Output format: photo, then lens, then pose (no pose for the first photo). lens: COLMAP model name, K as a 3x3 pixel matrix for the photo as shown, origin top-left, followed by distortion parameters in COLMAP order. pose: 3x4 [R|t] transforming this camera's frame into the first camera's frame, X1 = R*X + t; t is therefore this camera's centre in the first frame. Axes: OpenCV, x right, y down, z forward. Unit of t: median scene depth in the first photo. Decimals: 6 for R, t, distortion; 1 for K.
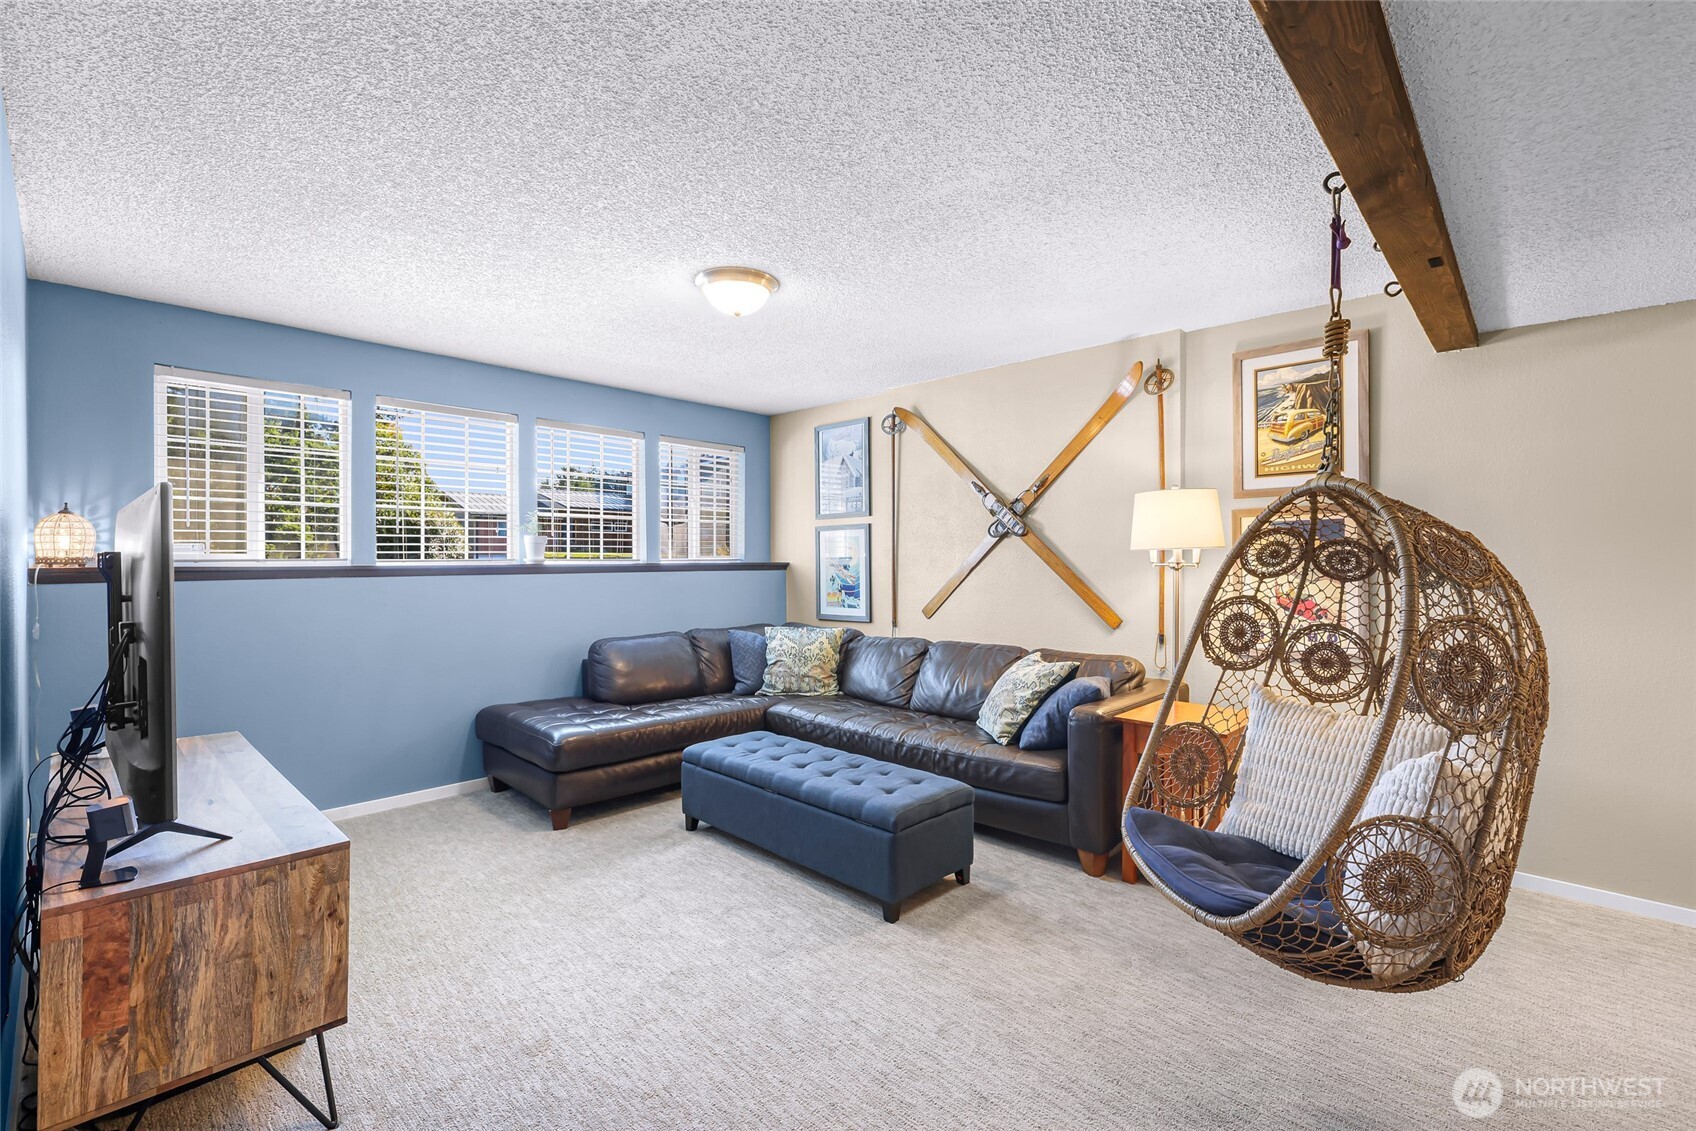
lens RADIAL K [[711.6, 0, 842.1], [0, 711.6, 565.8], [0, 0, 1]] dist [-0.003279, -0.000149]
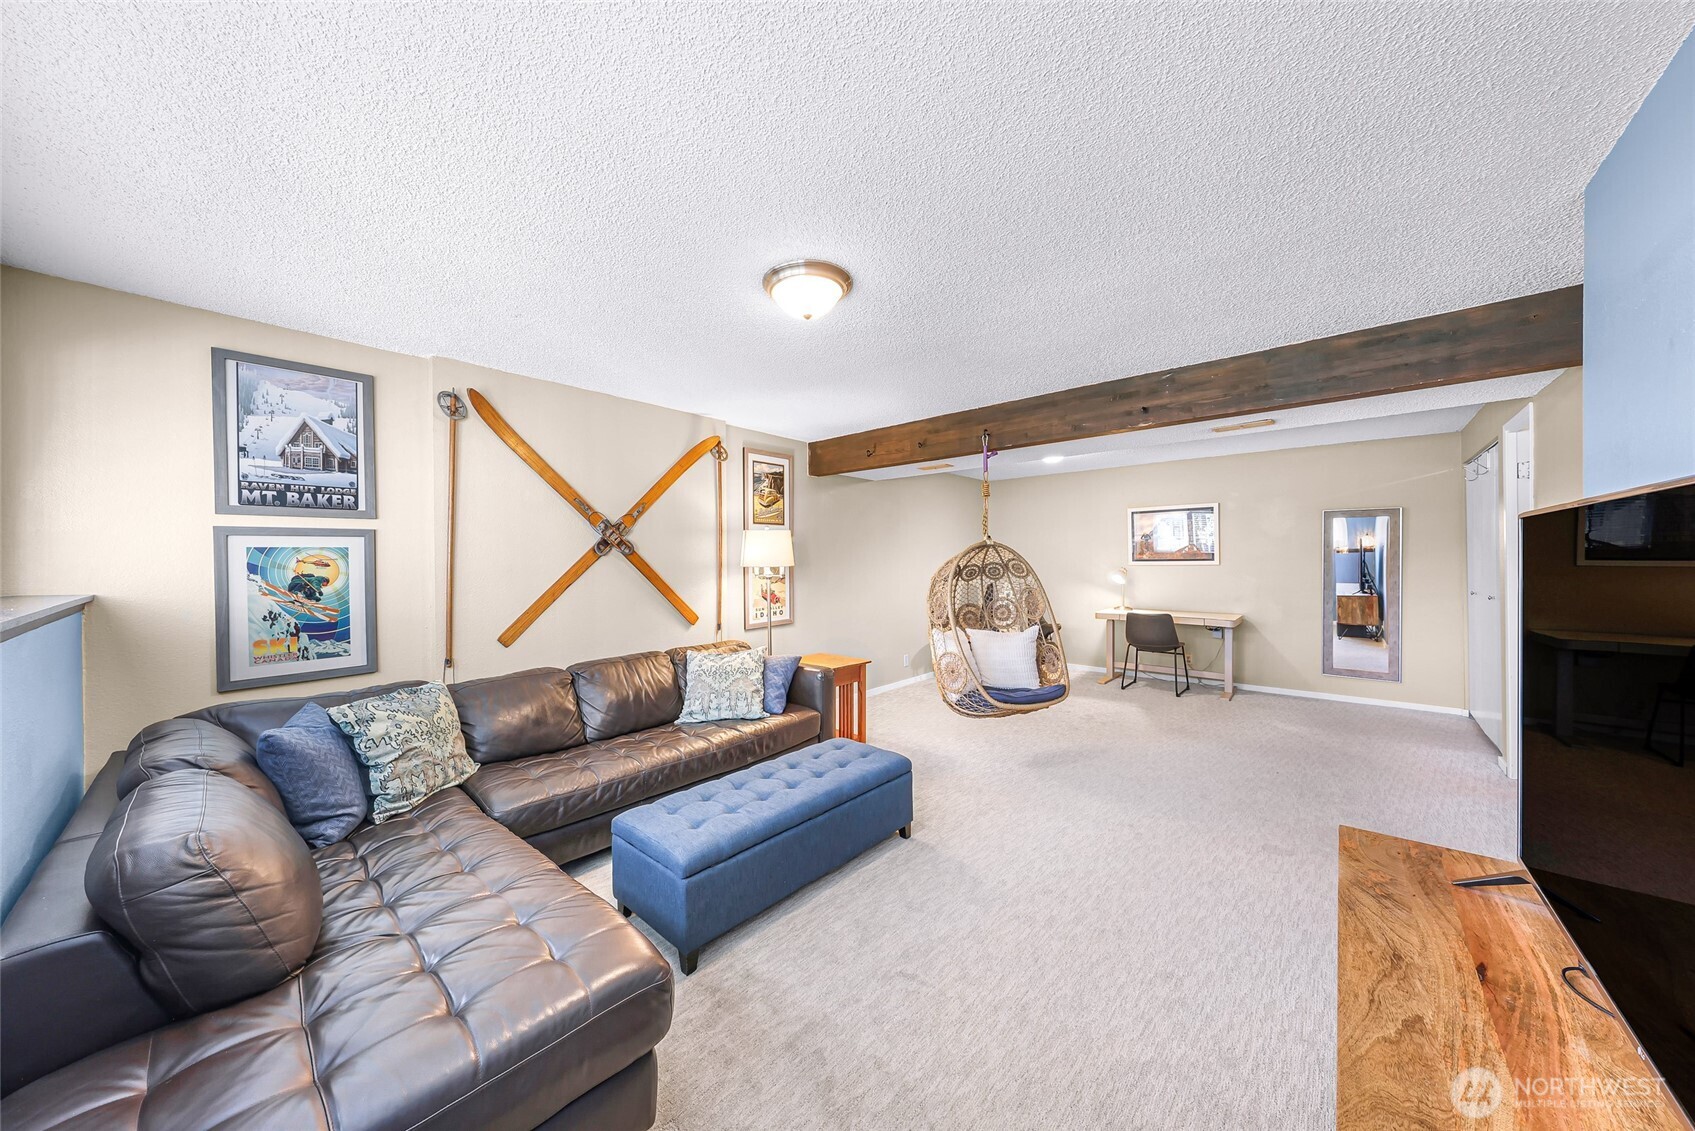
lens RADIAL K [[538.9, 0, 837.2], [0, 538.9, 557.4], [0, 0, 1]] dist [-0.011365, 0.000068]
pose [[-0.000087, 0.006948, 0.999976, -0.728906], [0.016684, 0.999837, -0.006946, -0.031832], [-0.999861, 0.016683, -0.000203, 0.826965]]
